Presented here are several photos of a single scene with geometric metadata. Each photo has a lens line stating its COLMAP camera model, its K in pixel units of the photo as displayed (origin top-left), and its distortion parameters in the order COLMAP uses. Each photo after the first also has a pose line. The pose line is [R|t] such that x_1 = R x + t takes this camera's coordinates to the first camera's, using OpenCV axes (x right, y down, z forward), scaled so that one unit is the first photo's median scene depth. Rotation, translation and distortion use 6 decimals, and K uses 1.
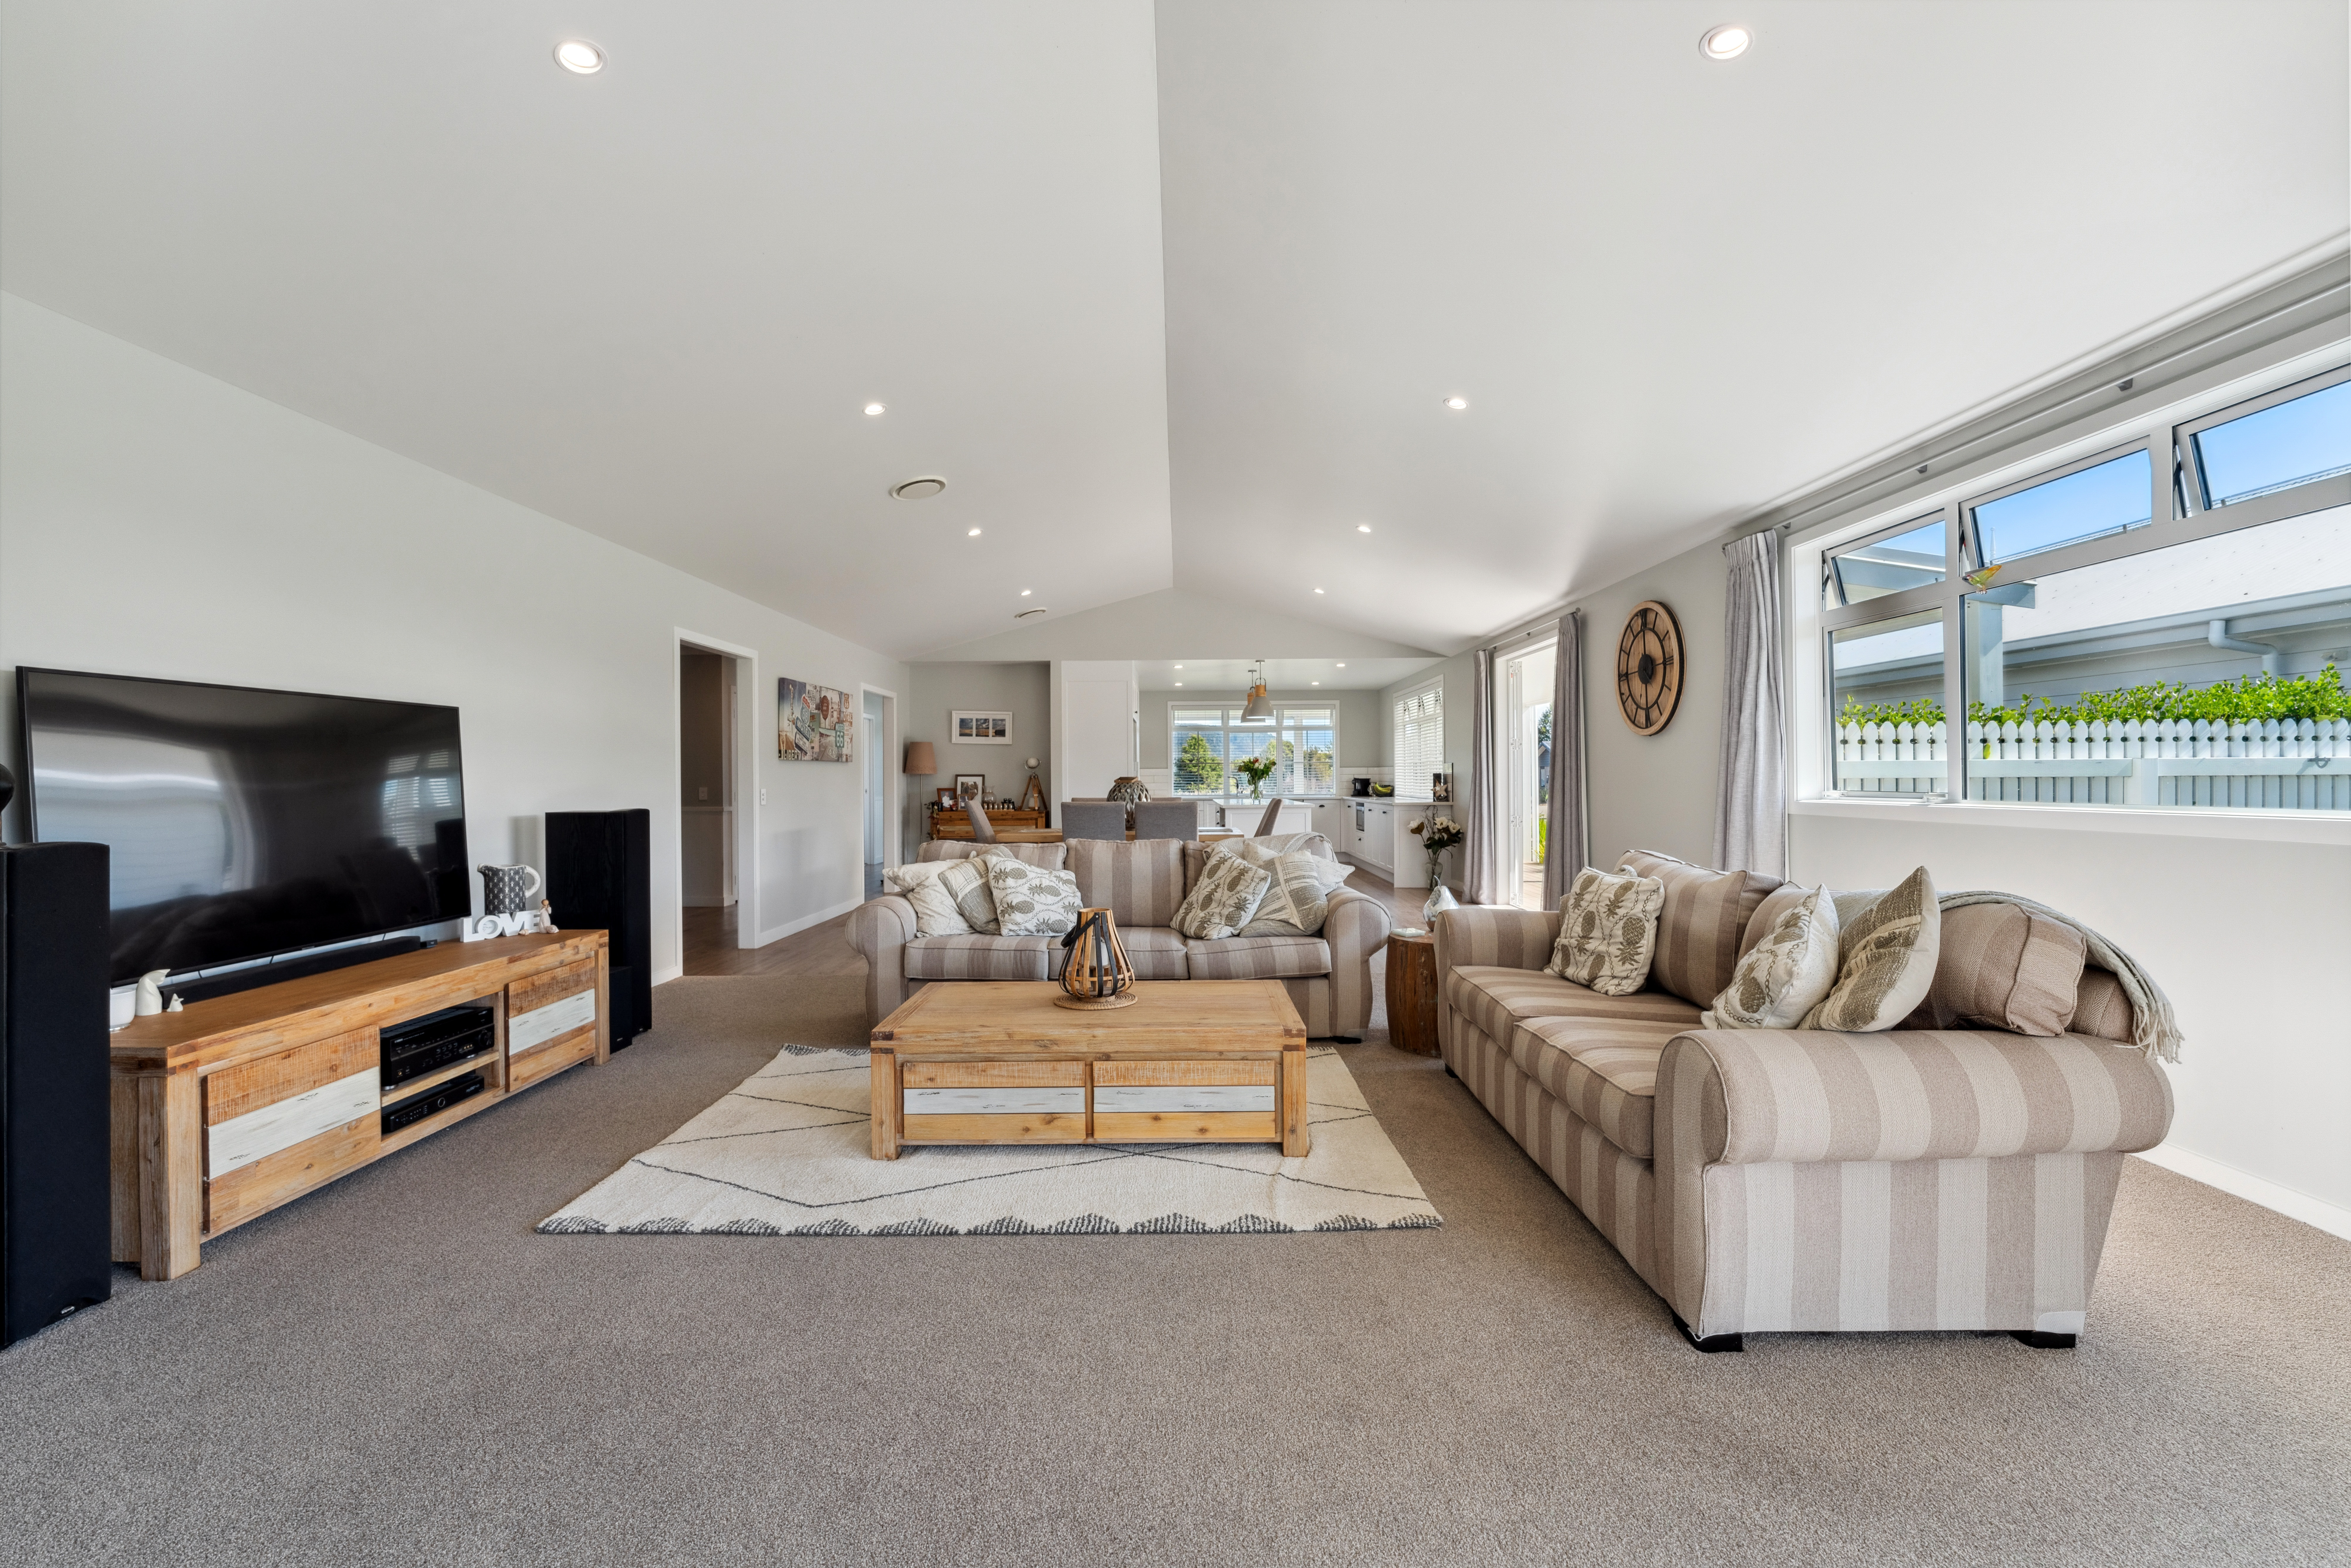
lens RADIAL K [[917.7, 0, 1175.5], [0, 917.7, 784.0], [0, 0, 1]] dist [0.000036, -0.000001]
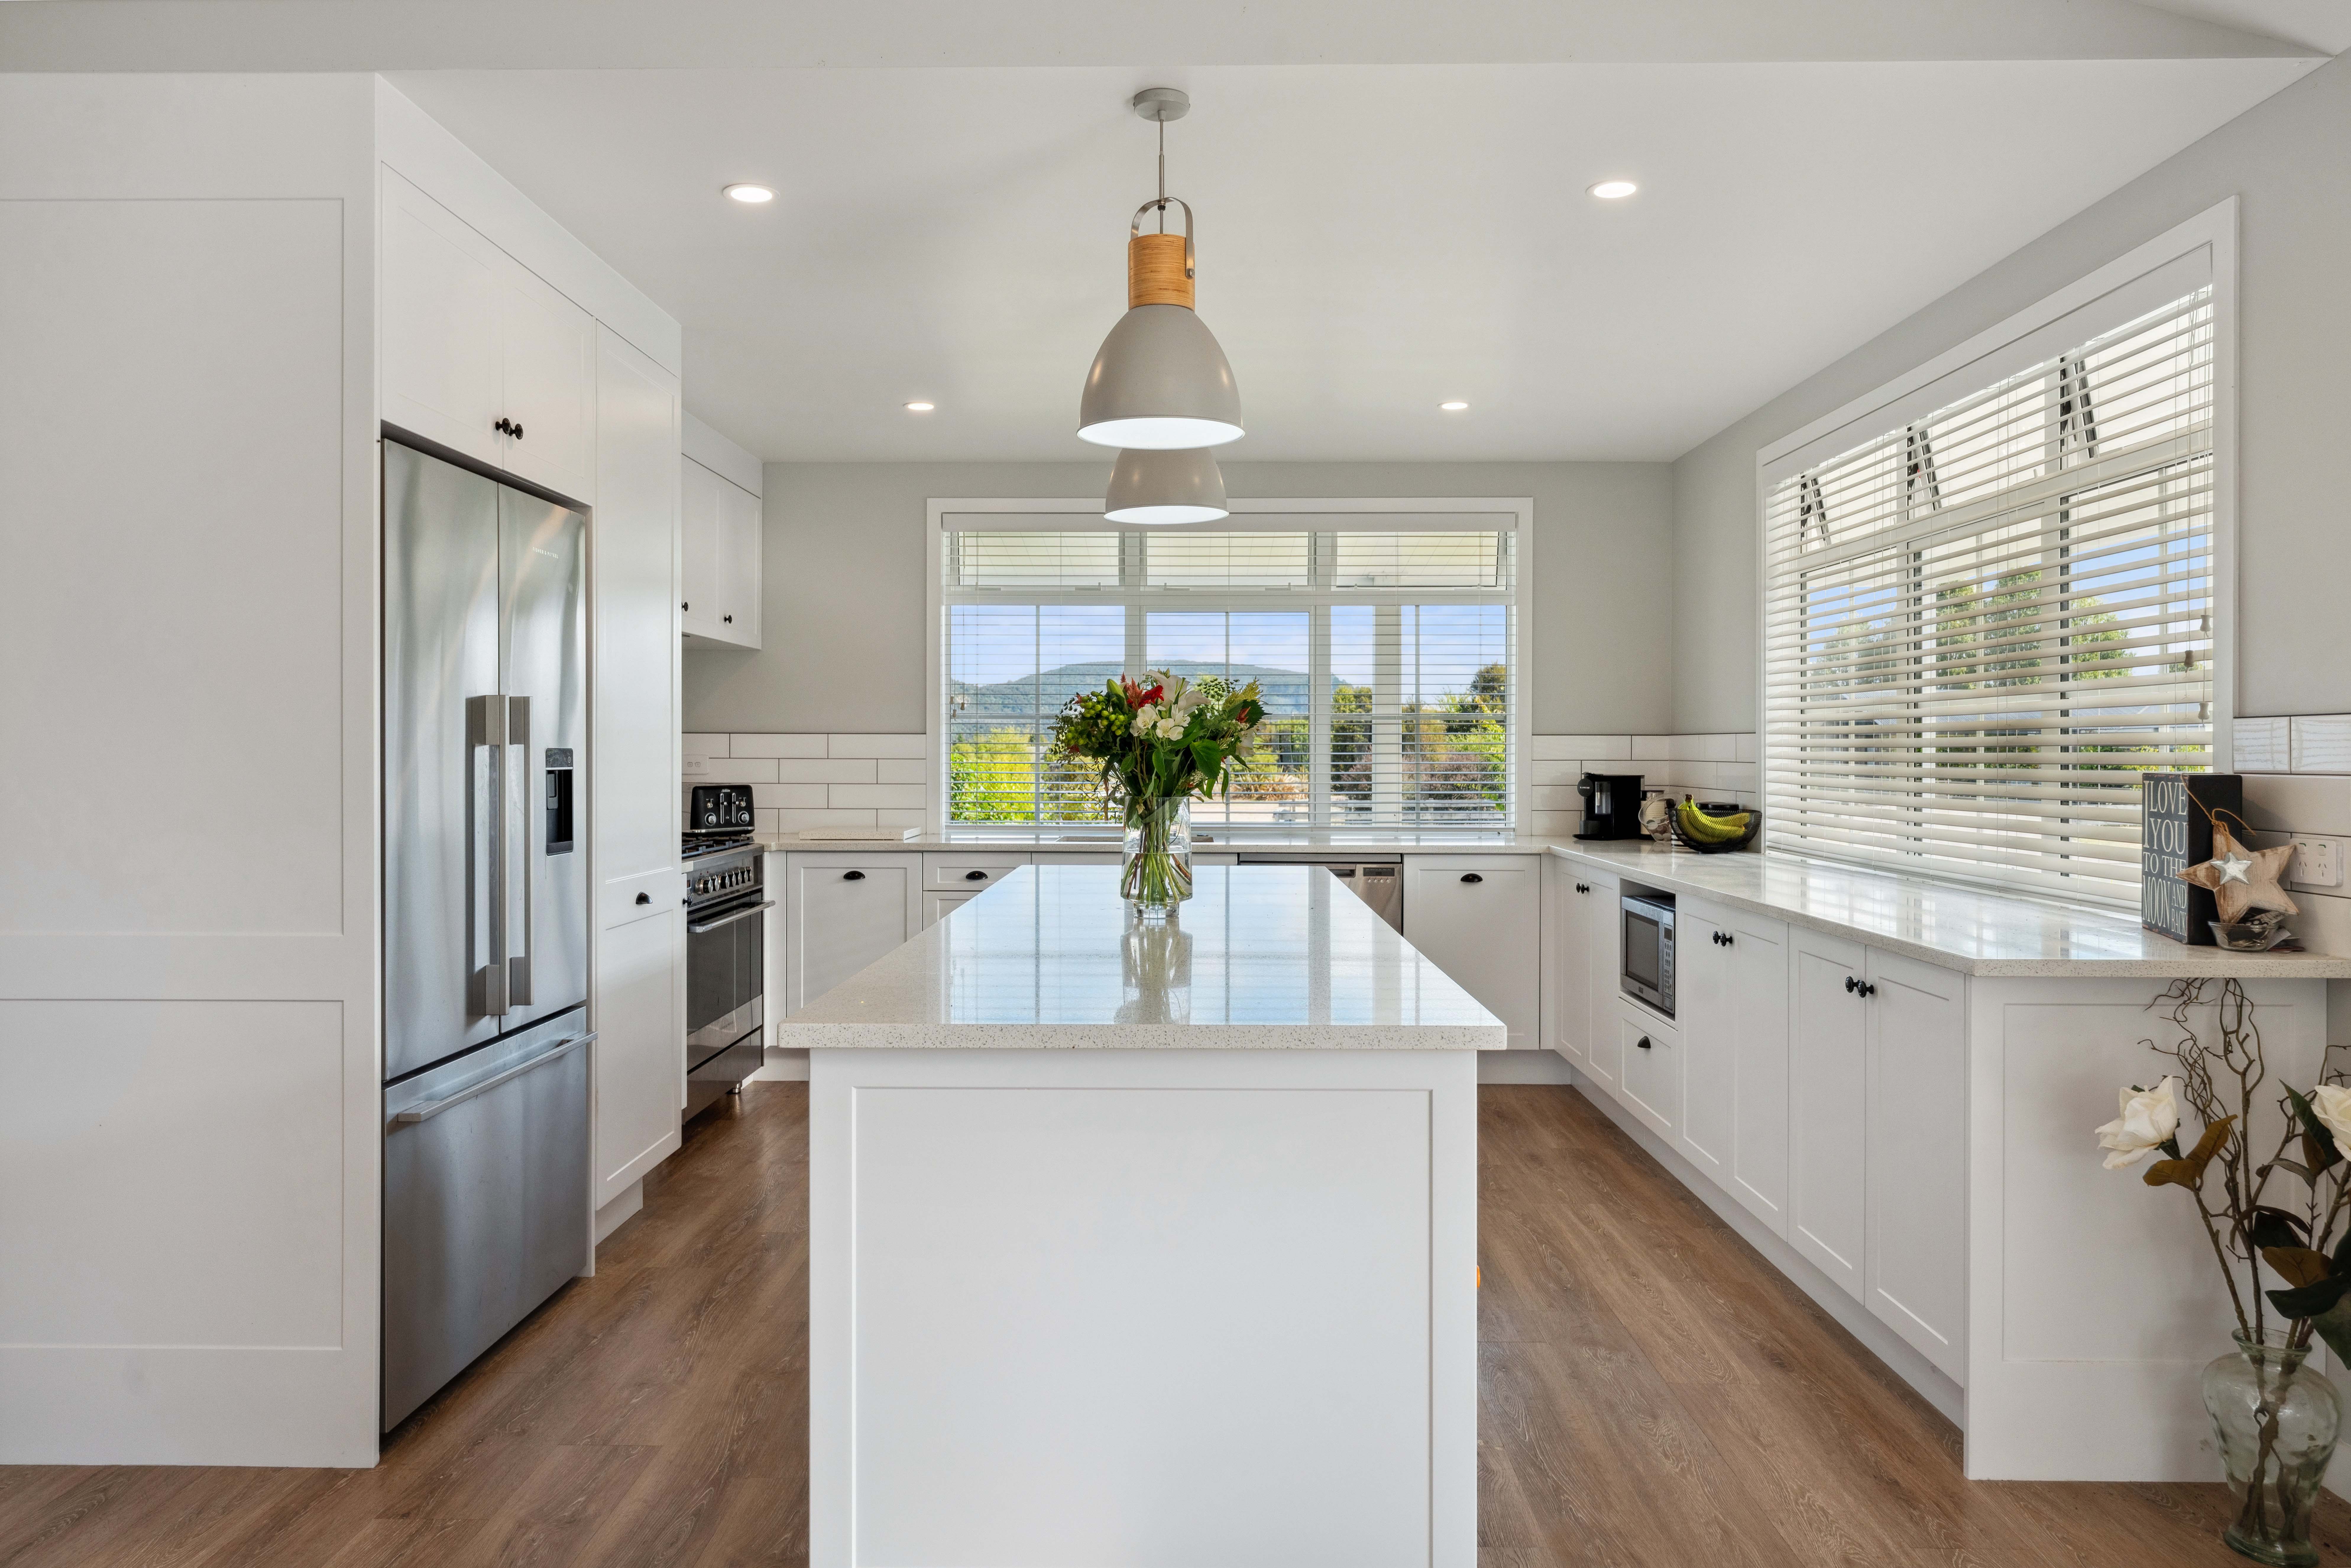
lens RADIAL K [[1540.6, 0, 1175.5], [0, 1540.6, 784.0], [0, 0, 1]] dist [-0.004263, -0.002222]
pose [[0.999970, 0.007693, -0.000992, 0.093451], [-0.007678, 0.999867, 0.014374, -0.012046], [0.001103, -0.014366, 0.999896, 0.699279]]
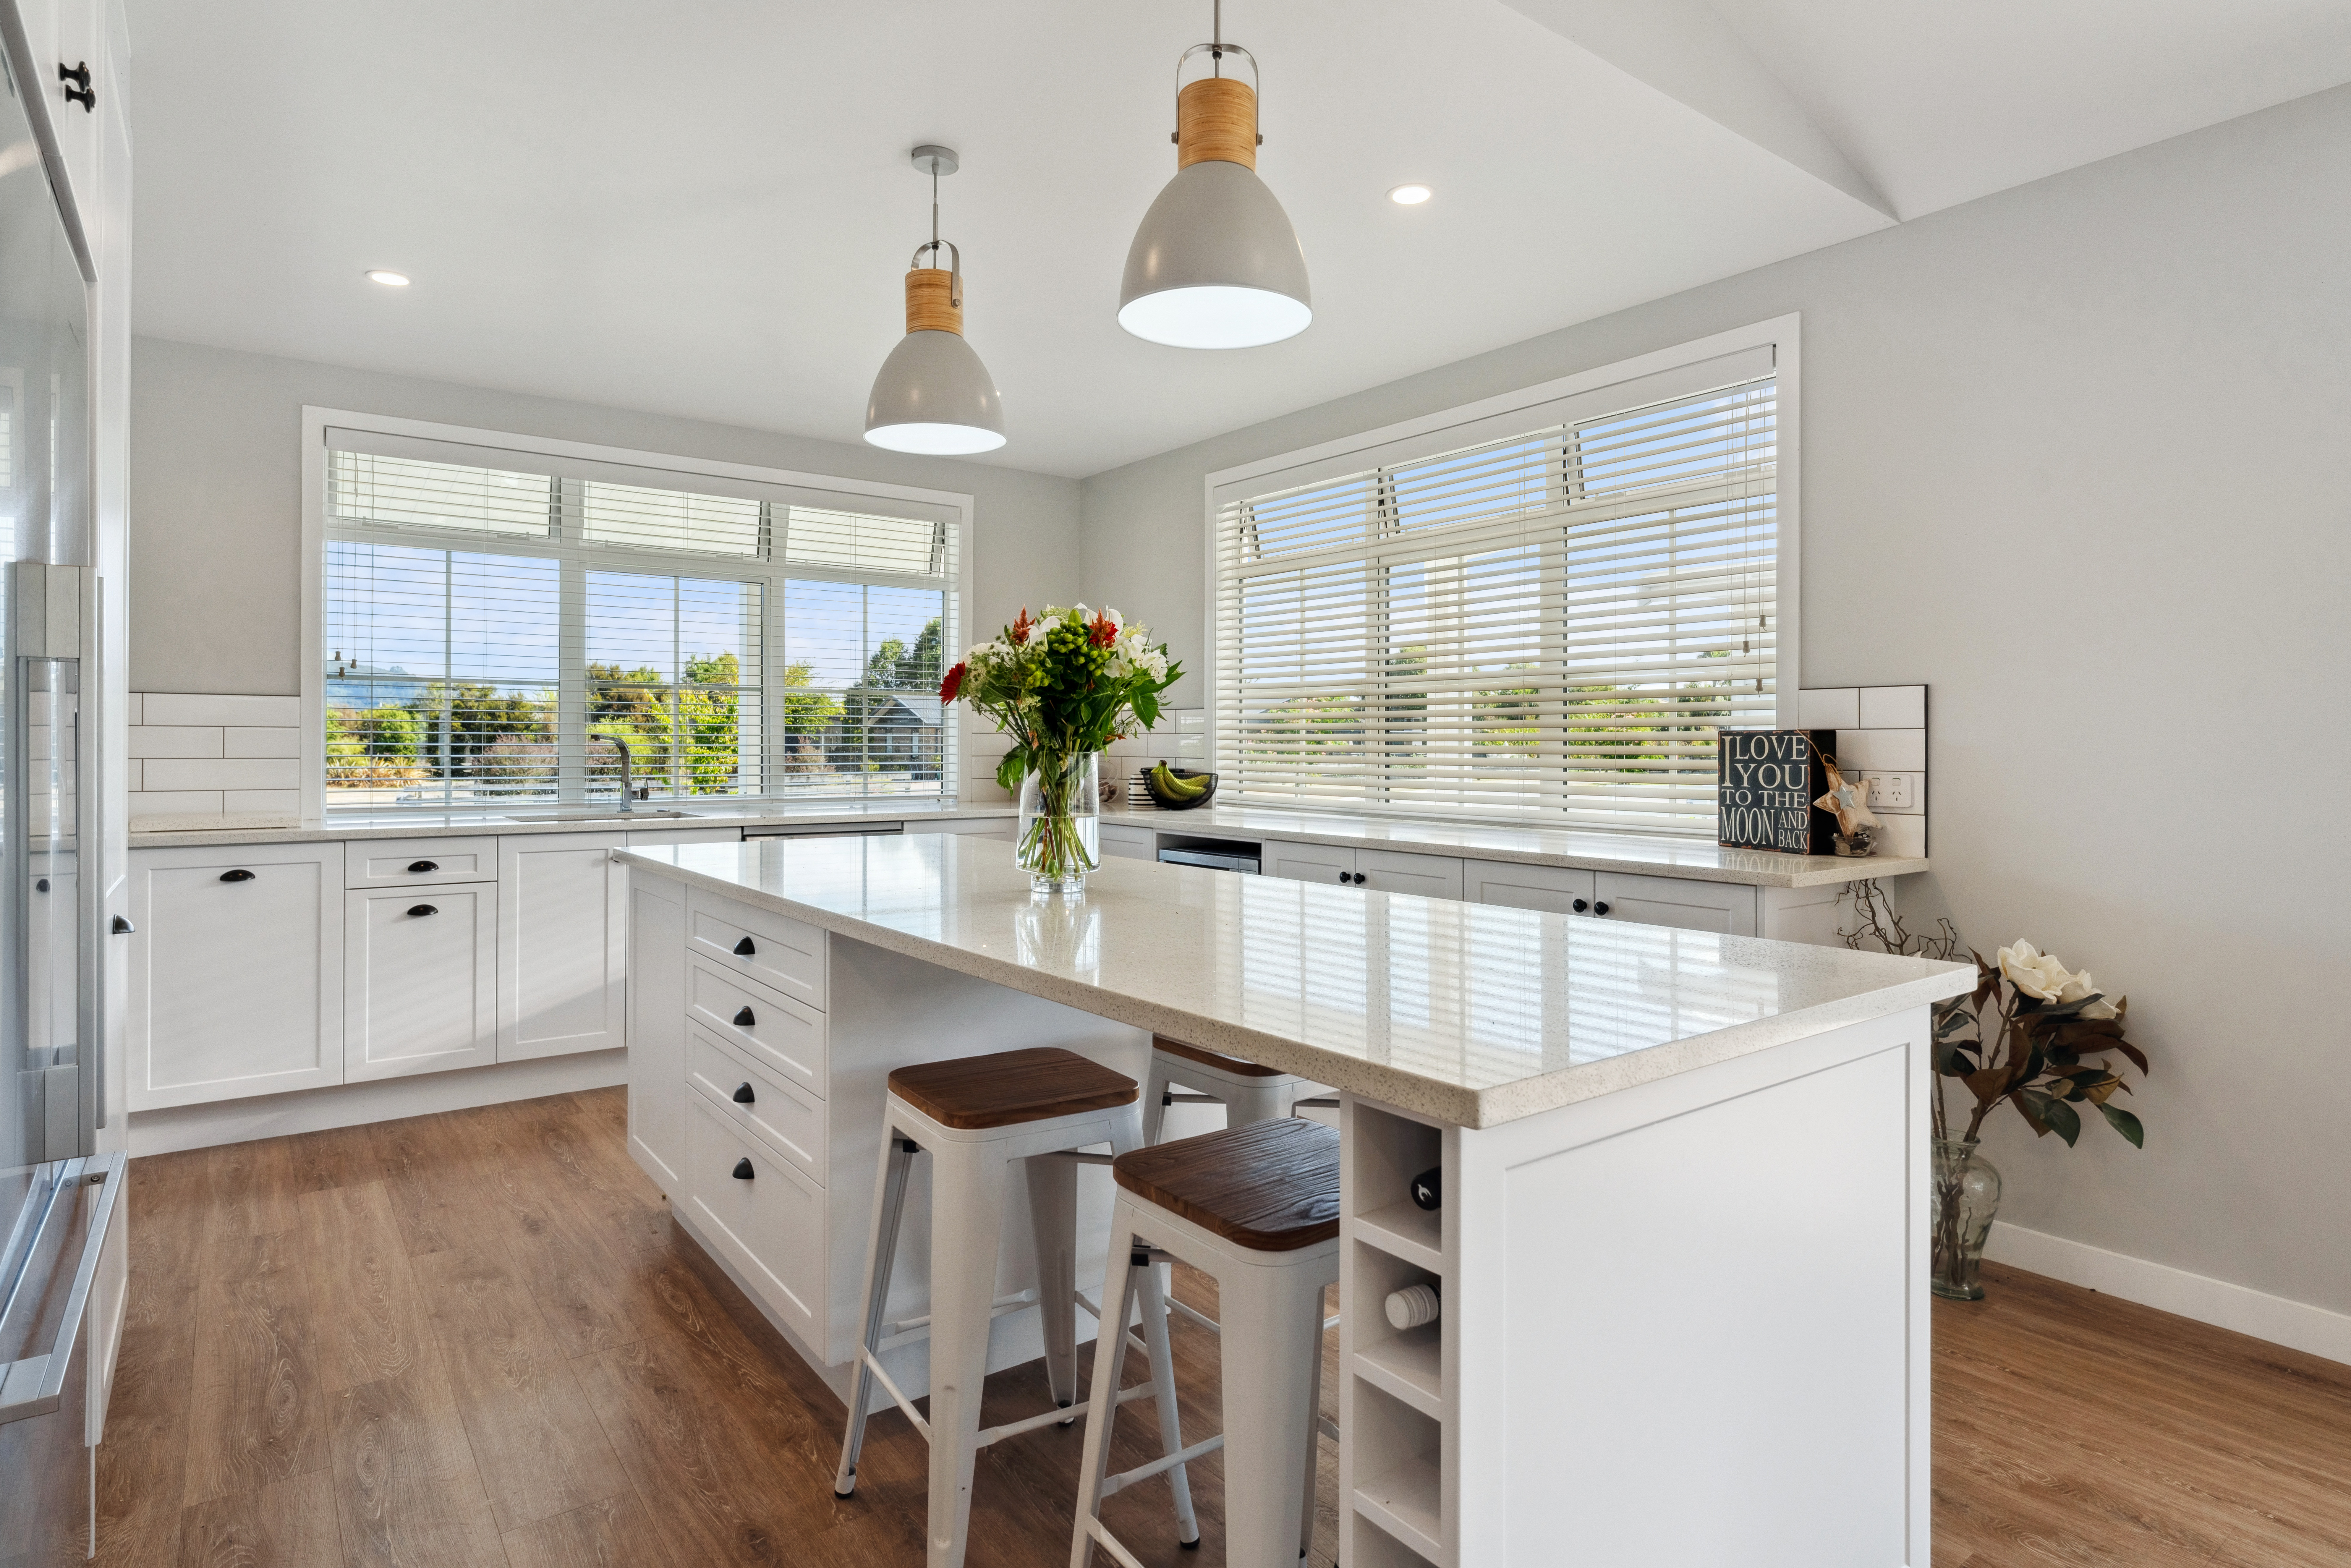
lens RADIAL K [[1255.7, 0, 1176.8], [0, 1255.7, 750.0], [0, 0, 1]] dist [-0.002596, -0.000676]
pose [[0.794963, 0.005836, 0.606630, -0.031617], [-0.004096, 0.999983, -0.004253, -0.004165], [-0.606644, 0.000896, 0.794973, 0.827117]]
